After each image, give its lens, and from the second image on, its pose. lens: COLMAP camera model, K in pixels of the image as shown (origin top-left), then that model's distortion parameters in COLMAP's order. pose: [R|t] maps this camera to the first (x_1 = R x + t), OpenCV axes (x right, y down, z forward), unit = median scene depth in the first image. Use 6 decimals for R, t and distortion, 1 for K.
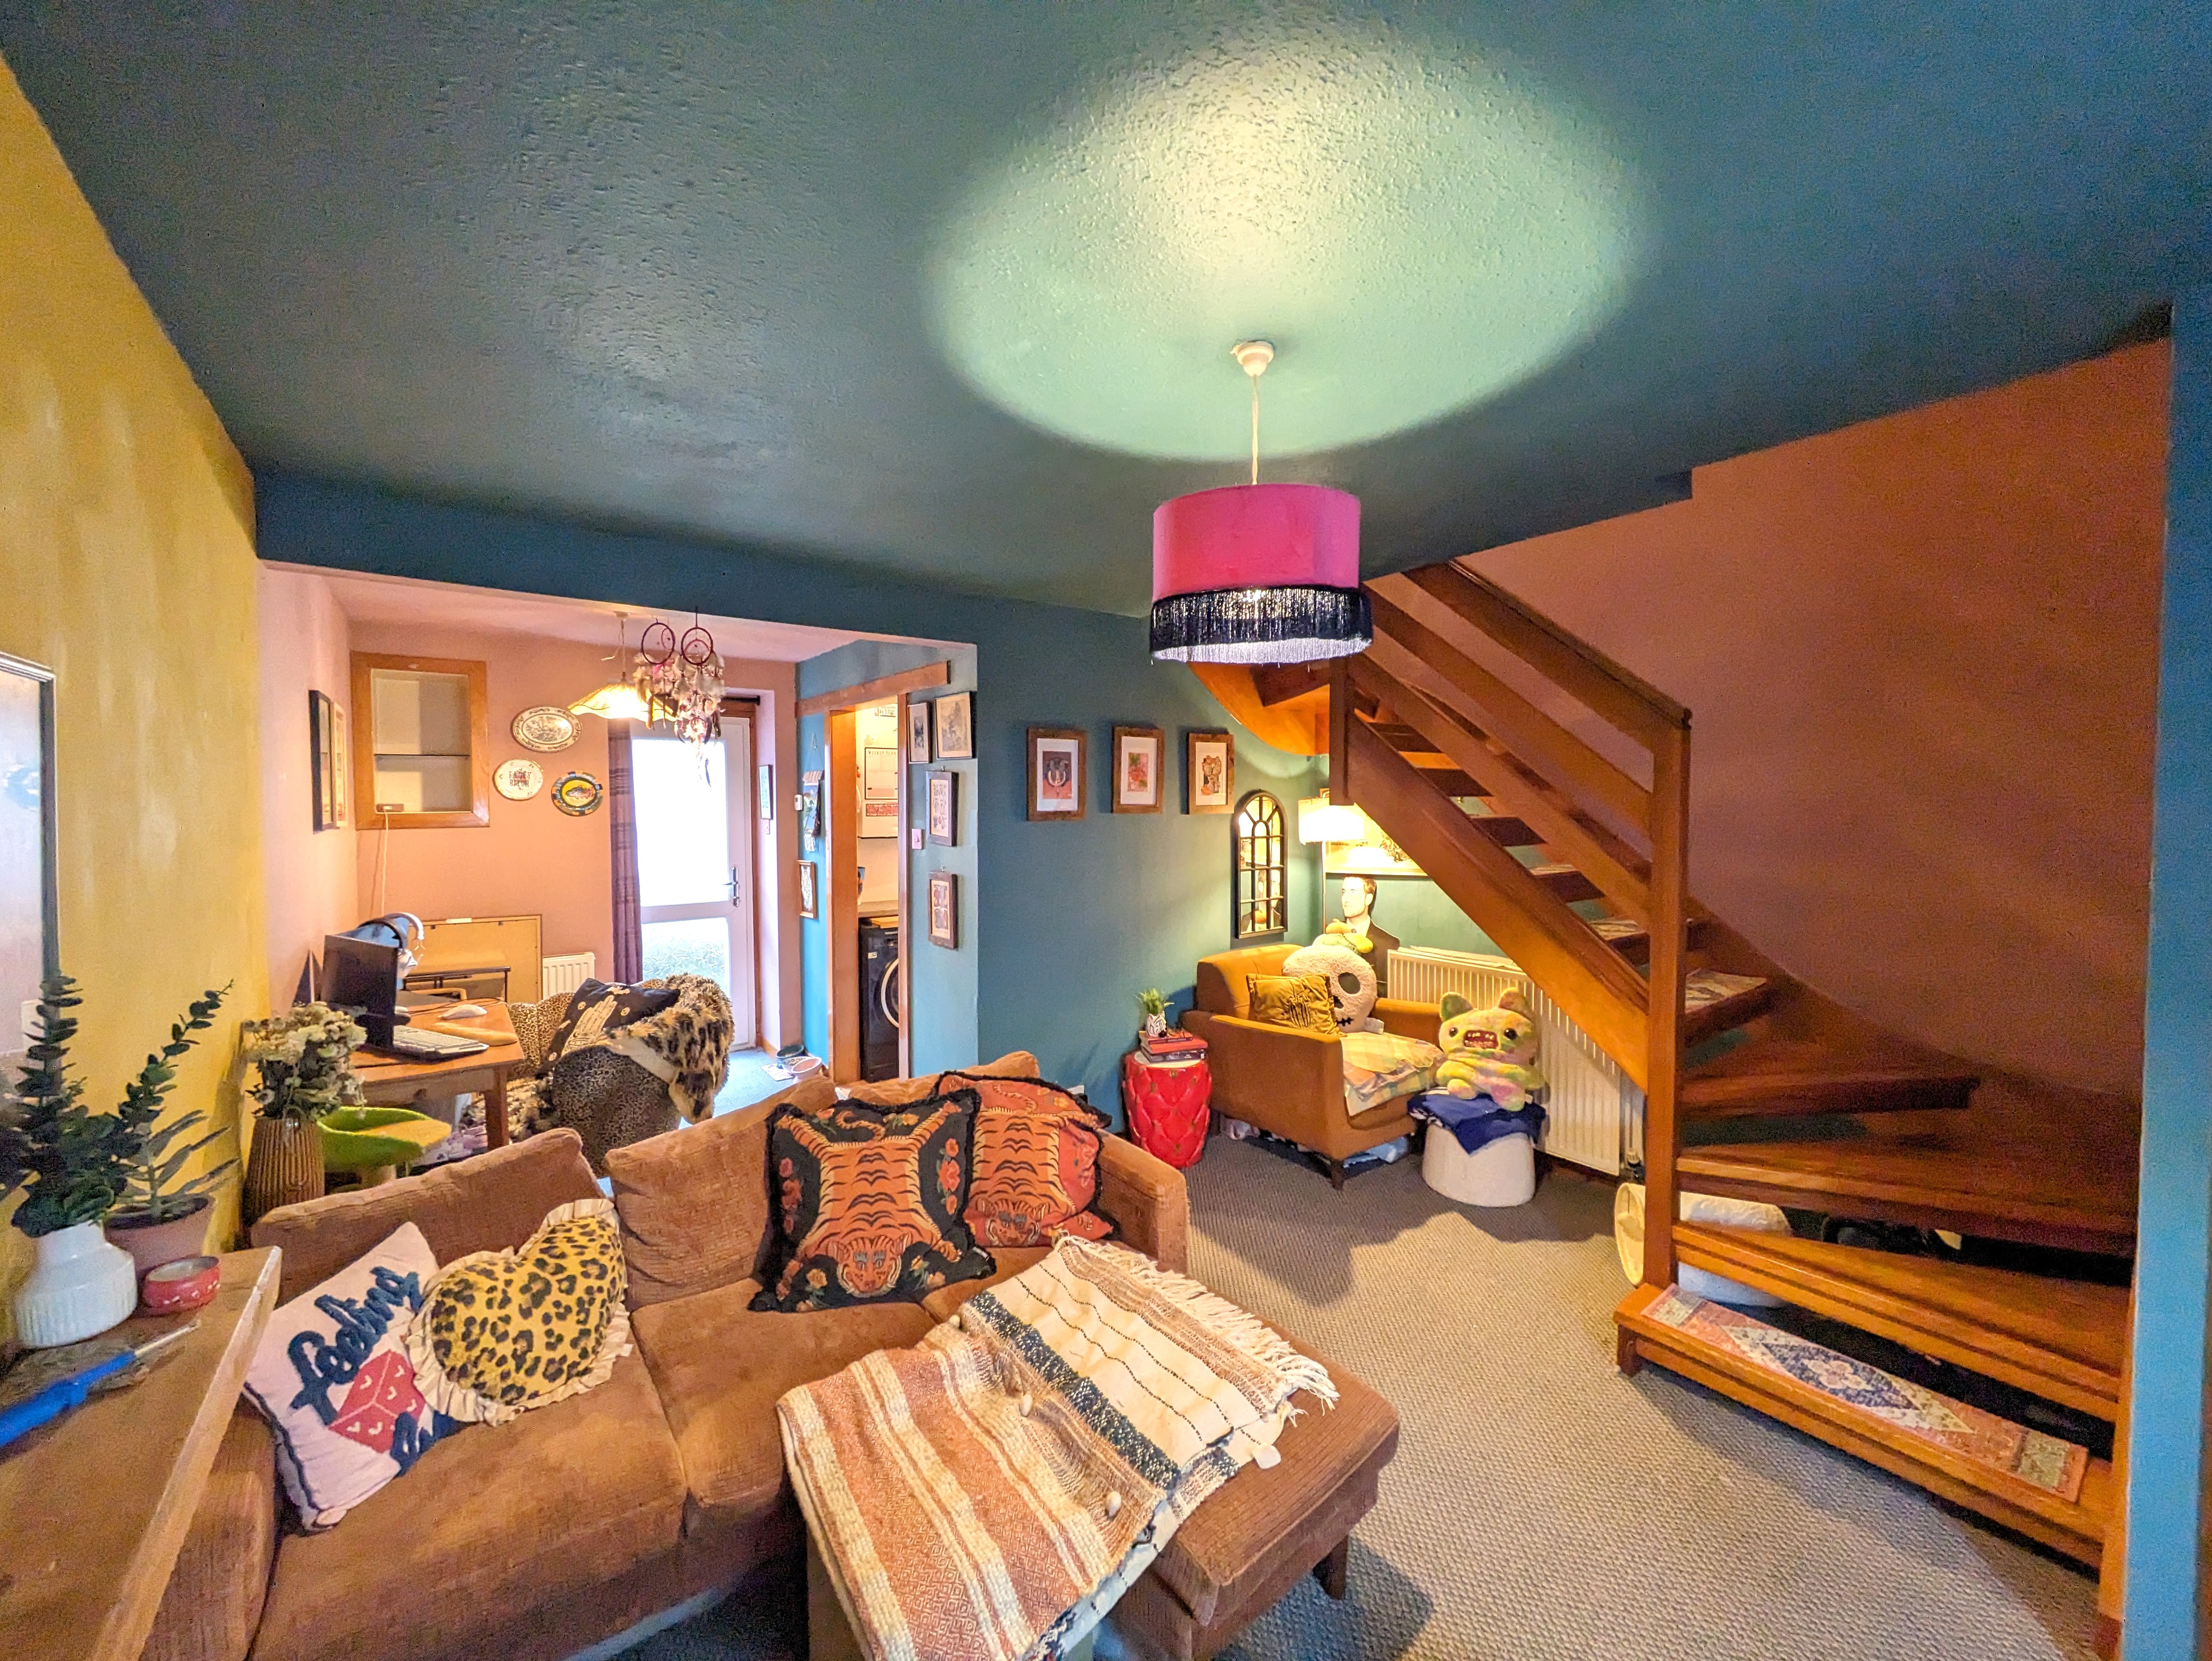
lens RADIAL K [[868.5, 0, 1110.1], [0, 868.5, 827.8], [0, 0, 1]] dist [0.003338, 0.000287]
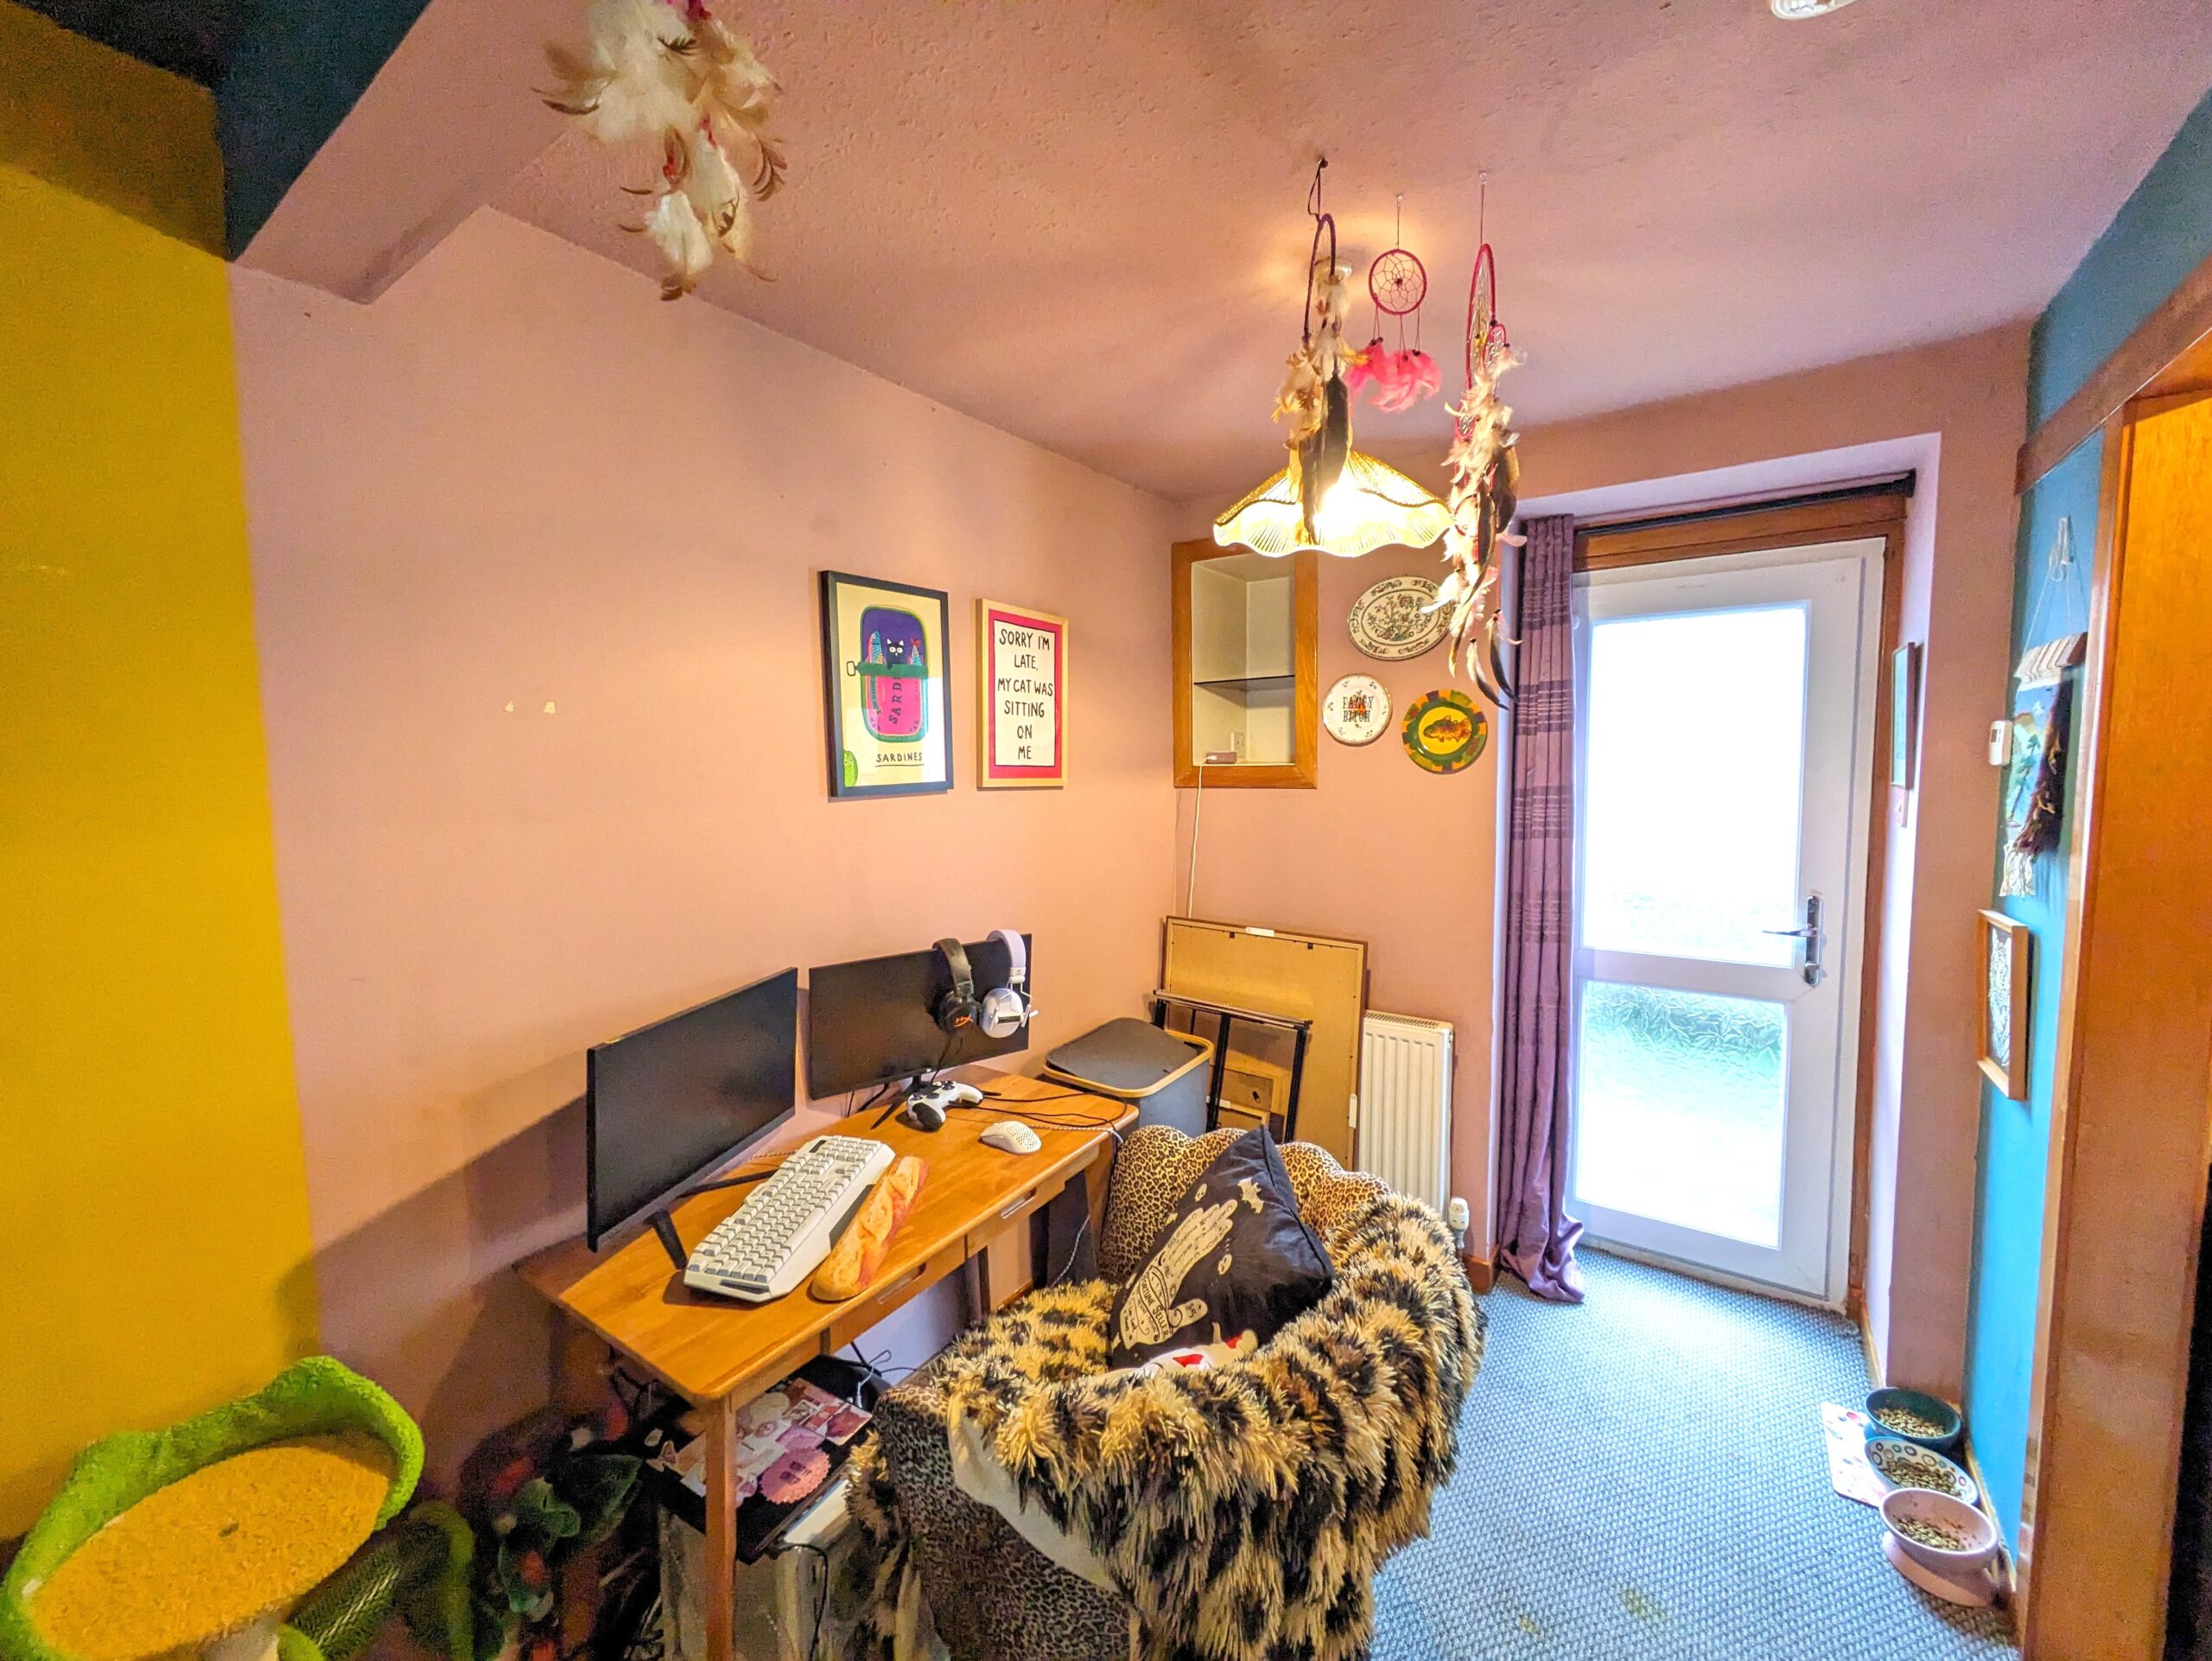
lens RADIAL K [[868.6, 0, 1110.1], [0, 868.6, 827.8], [0, 0, 1]] dist [0.003338, 0.000287]
pose [[0.311692, 0.074051, -0.947293, -0.158504], [-0.023724, 0.997254, 0.070150, -0.012675], [0.949887, 0.000608, 0.312592, 0.632121]]
